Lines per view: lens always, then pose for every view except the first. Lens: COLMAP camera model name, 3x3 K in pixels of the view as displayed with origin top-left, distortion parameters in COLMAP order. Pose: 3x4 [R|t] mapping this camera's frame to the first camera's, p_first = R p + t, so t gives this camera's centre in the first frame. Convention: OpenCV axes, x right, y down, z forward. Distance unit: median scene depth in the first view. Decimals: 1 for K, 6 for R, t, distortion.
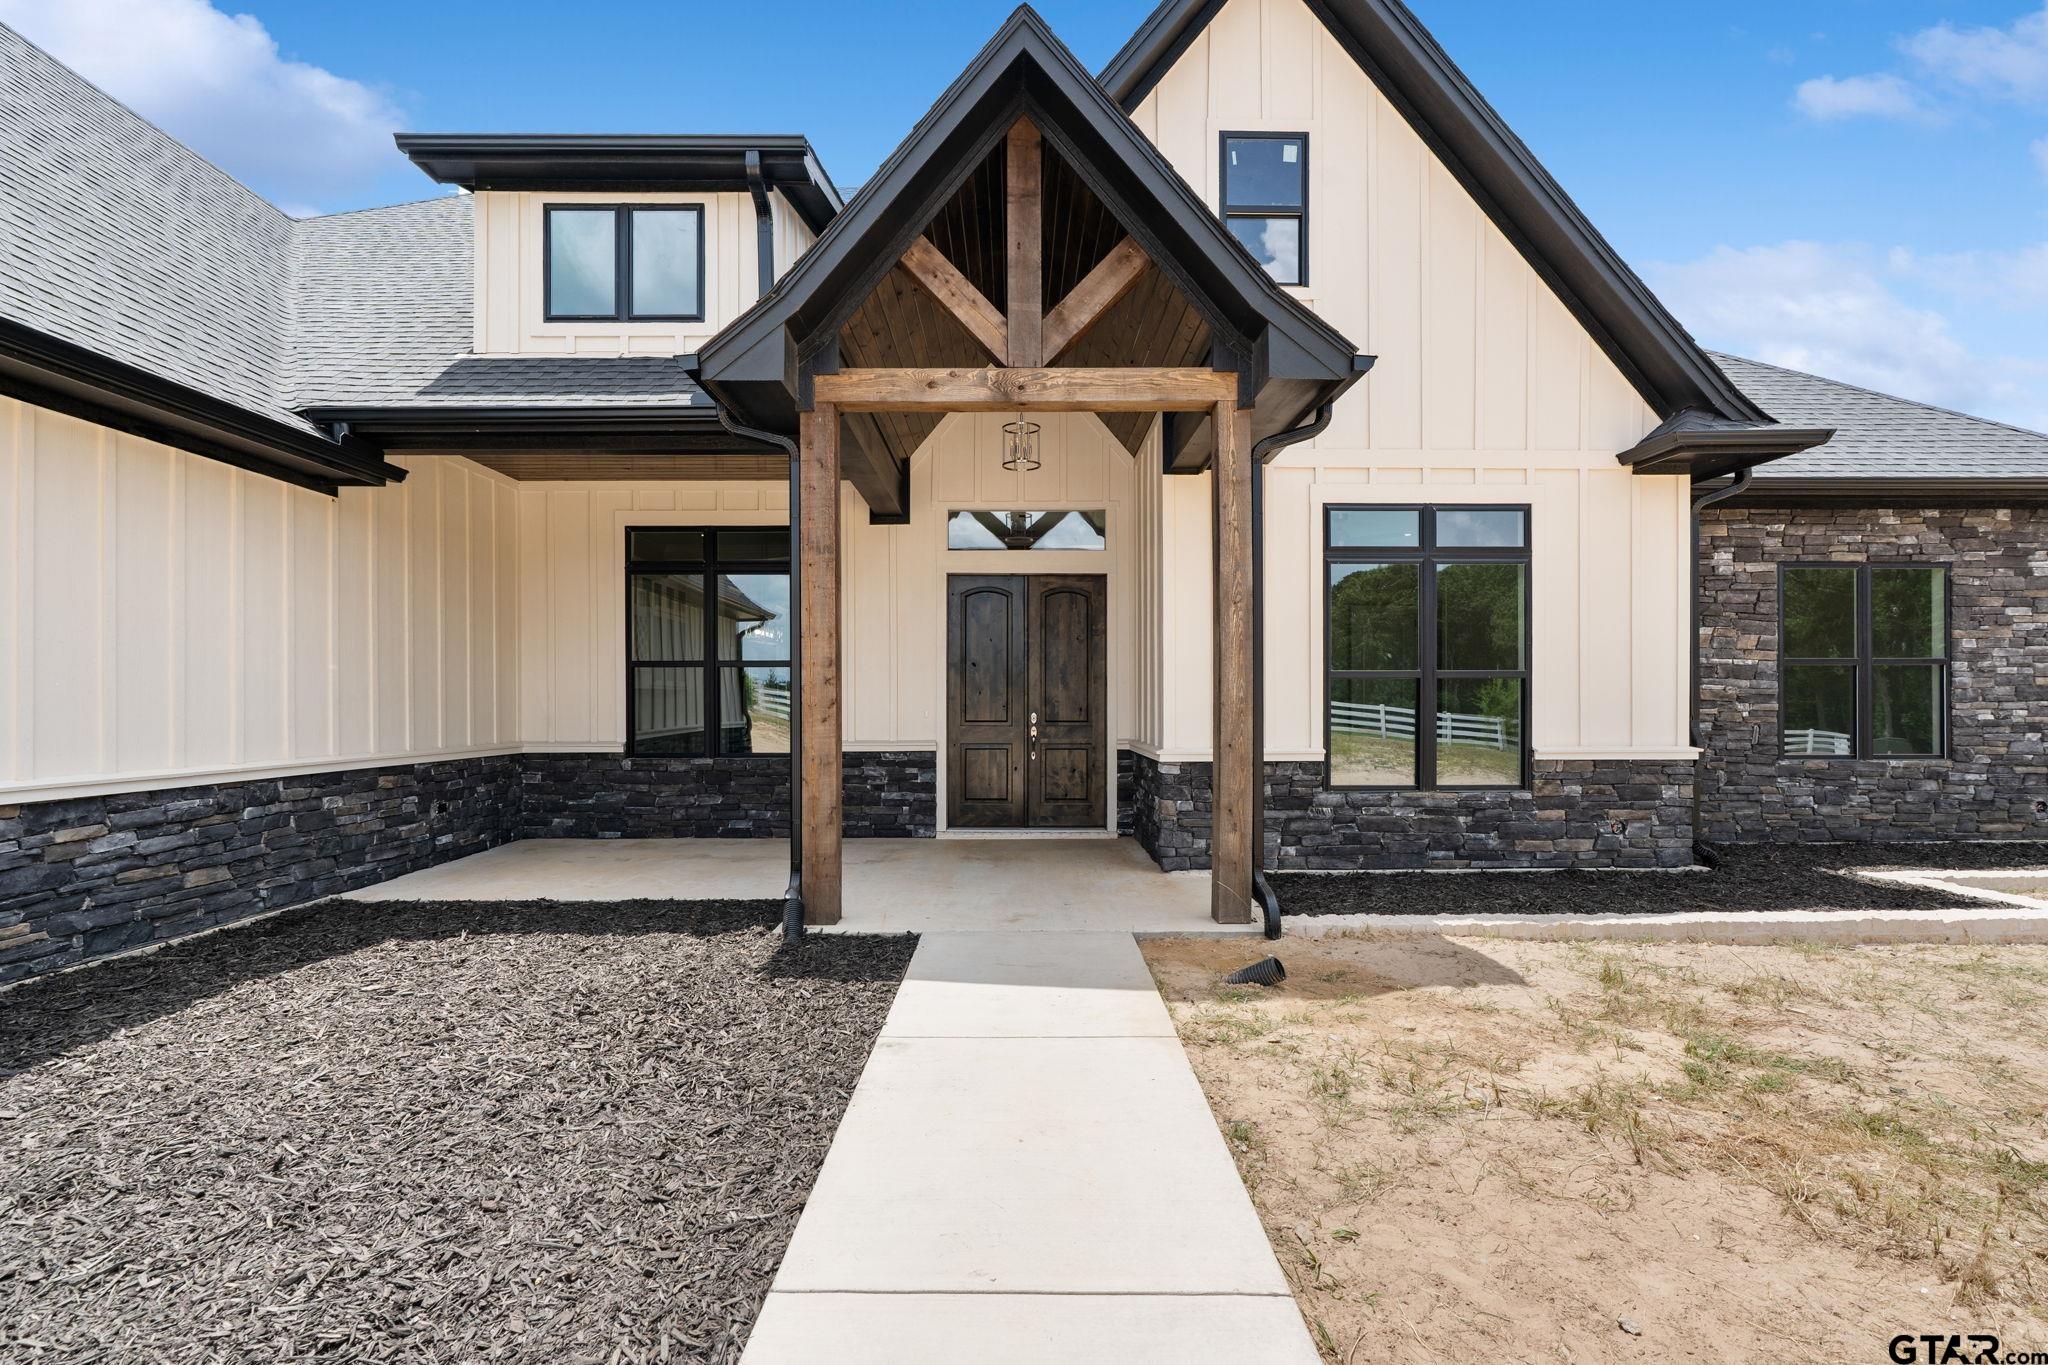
lens RADIAL K [[937.7, 0, 1025.3], [0, 937.7, 696.7], [0, 0, 1]] dist [-0.003996, -0.000131]
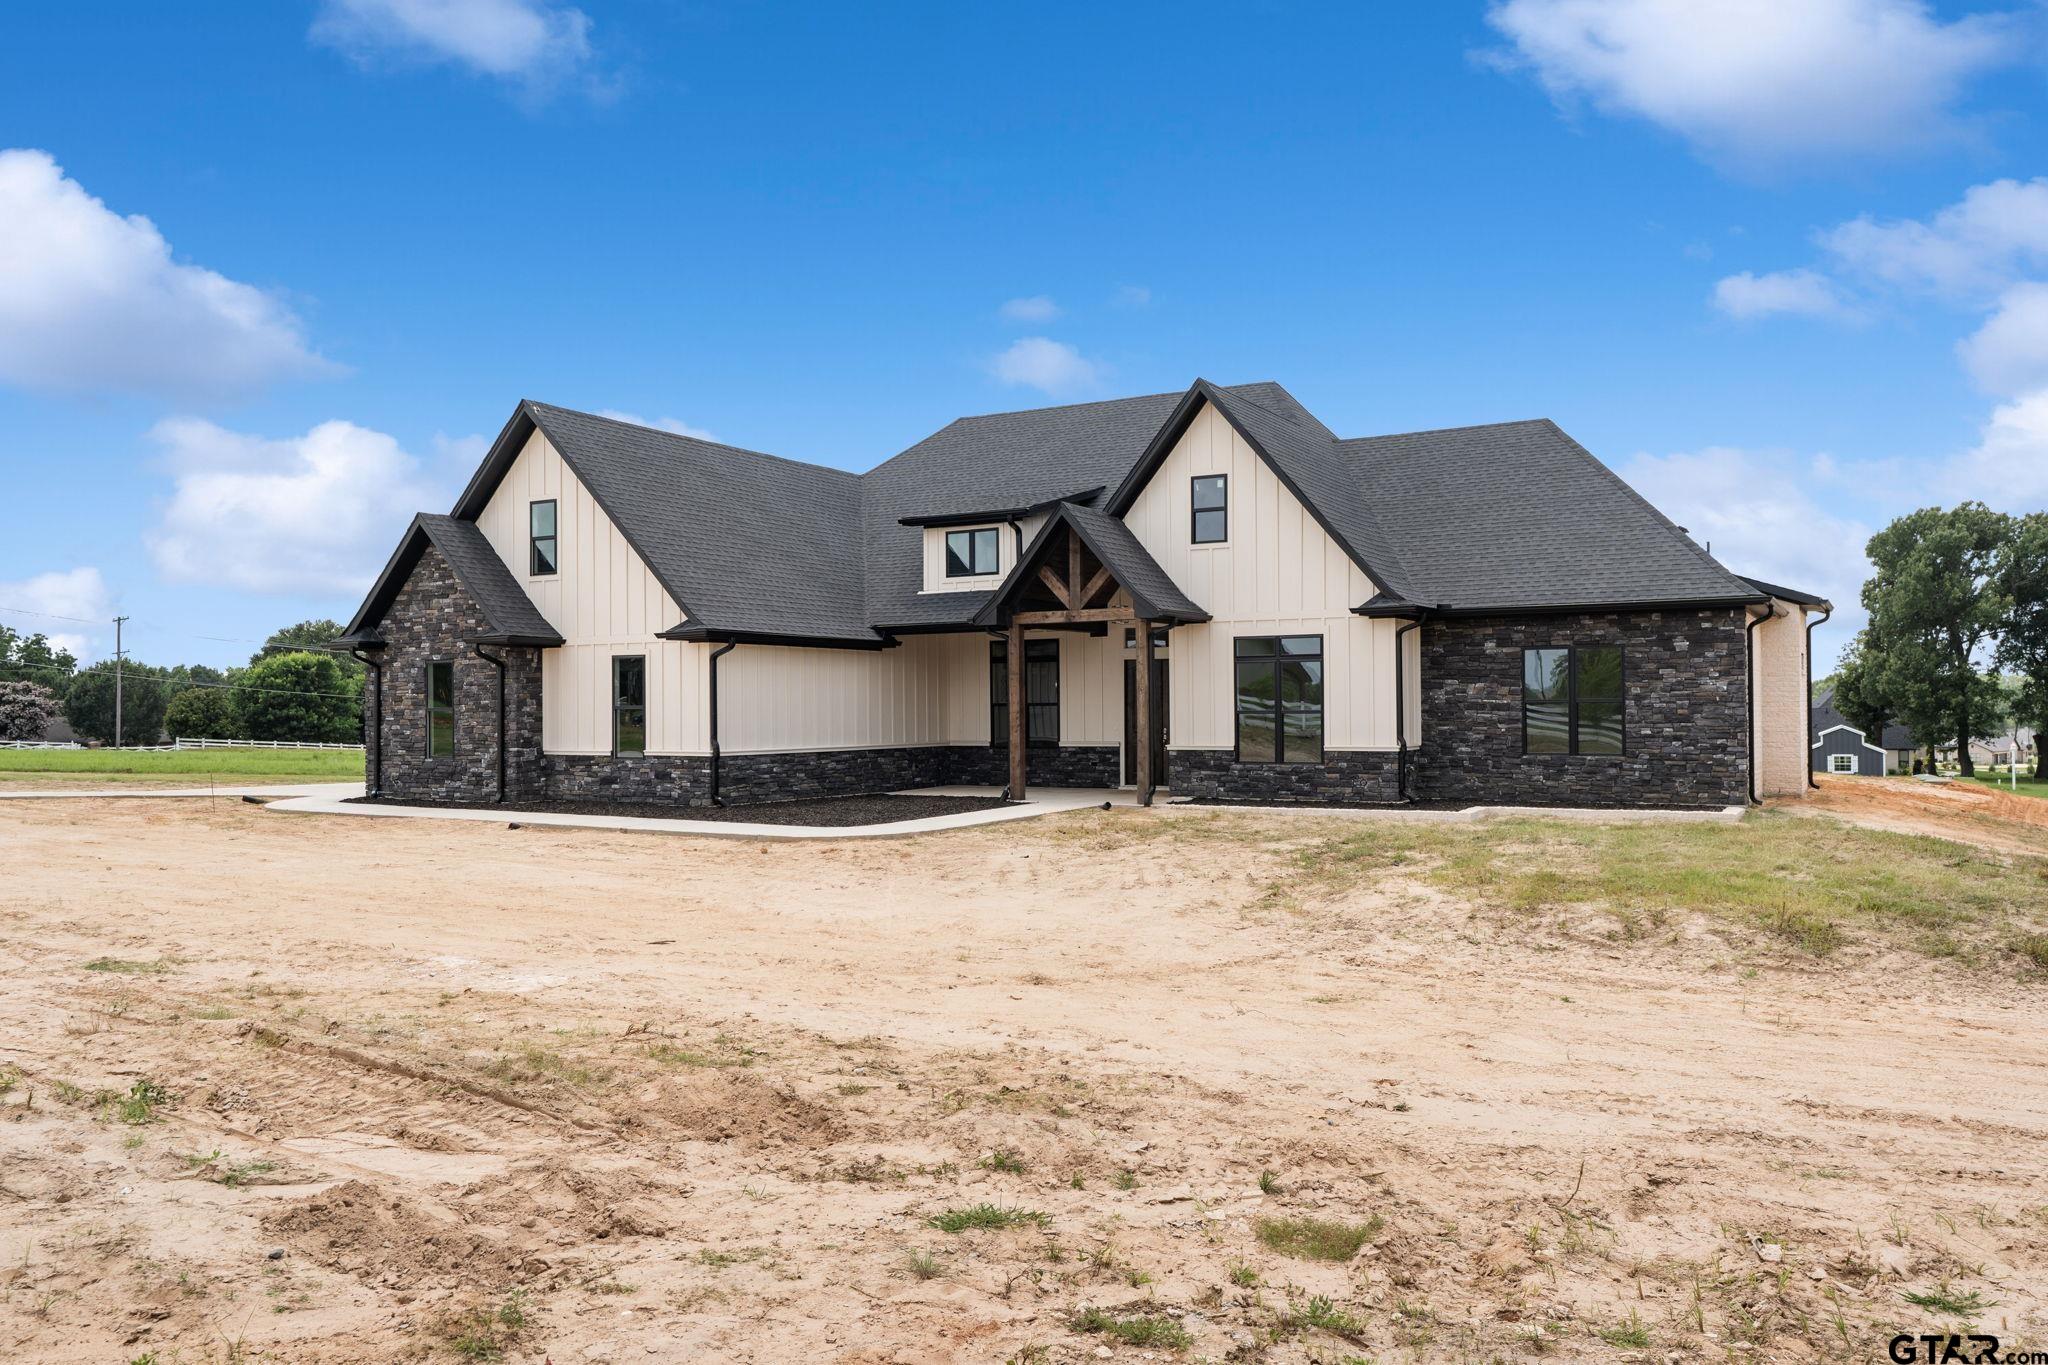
lens RADIAL K [[1394.9, 0, 1024.0], [0, 1394.9, 682.5], [0, 0, 1]] dist [-0.005102, -0.001924]
pose [[0.863445, -0.013717, -0.504257, 1.528817], [0.008689, 0.999886, -0.012322, -0.056308], [0.504368, 0.006258, 0.863466, -2.103904]]
